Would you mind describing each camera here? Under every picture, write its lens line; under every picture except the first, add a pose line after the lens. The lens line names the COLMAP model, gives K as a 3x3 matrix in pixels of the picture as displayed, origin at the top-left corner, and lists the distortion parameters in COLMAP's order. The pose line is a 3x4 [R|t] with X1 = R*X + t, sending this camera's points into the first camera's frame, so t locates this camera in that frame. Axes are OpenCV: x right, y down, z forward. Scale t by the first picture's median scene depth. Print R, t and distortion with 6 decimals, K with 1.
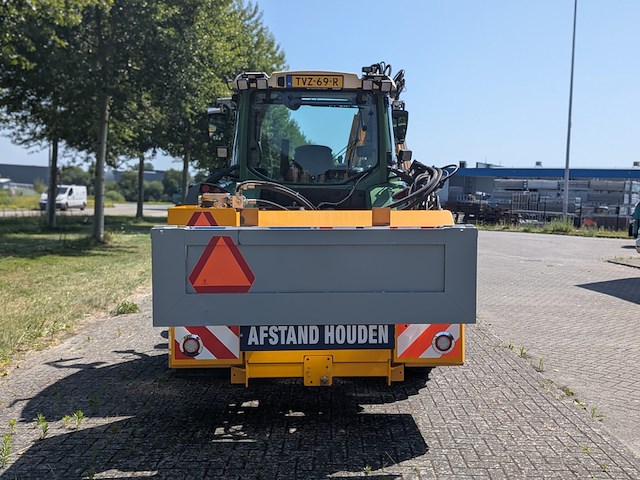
lens RADIAL K [[698.7, 0, 319.5], [0, 698.7, 221.1], [0, 0, 1]] dist [0.044321, -0.033890]
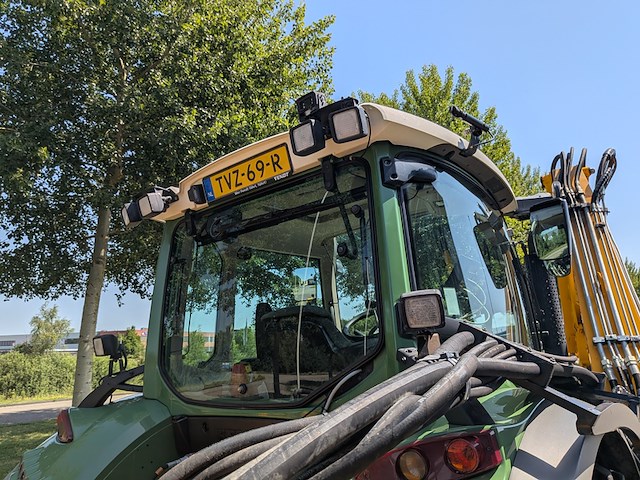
lens RADIAL K [[461.8, 0, 326.7], [0, 461.8, 238.9], [0, 0, 1]] dist [0.026154, -0.001950]
pose [[0.776699, -0.206757, -0.594971, 0.303060], [0.045160, 0.960438, -0.274807, -0.100717], [0.628251, 0.186573, 0.755308, 1.152736]]
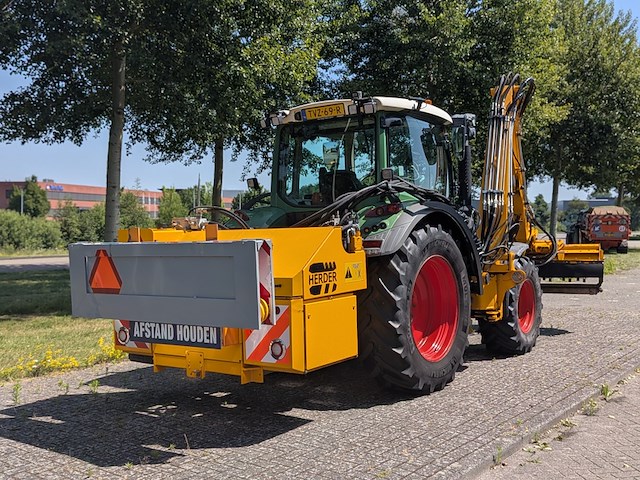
lens RADIAL K [[693.8, 0, 320.0], [0, 693.8, 240.0], [0, 0, 1]] dist [0.042494, -0.020903]
pose [[0.790367, -0.014649, -0.612458, 0.924954], [0.003919, 0.999815, -0.018856, 0.027777], [0.612621, 0.012503, 0.790278, 0.209213]]
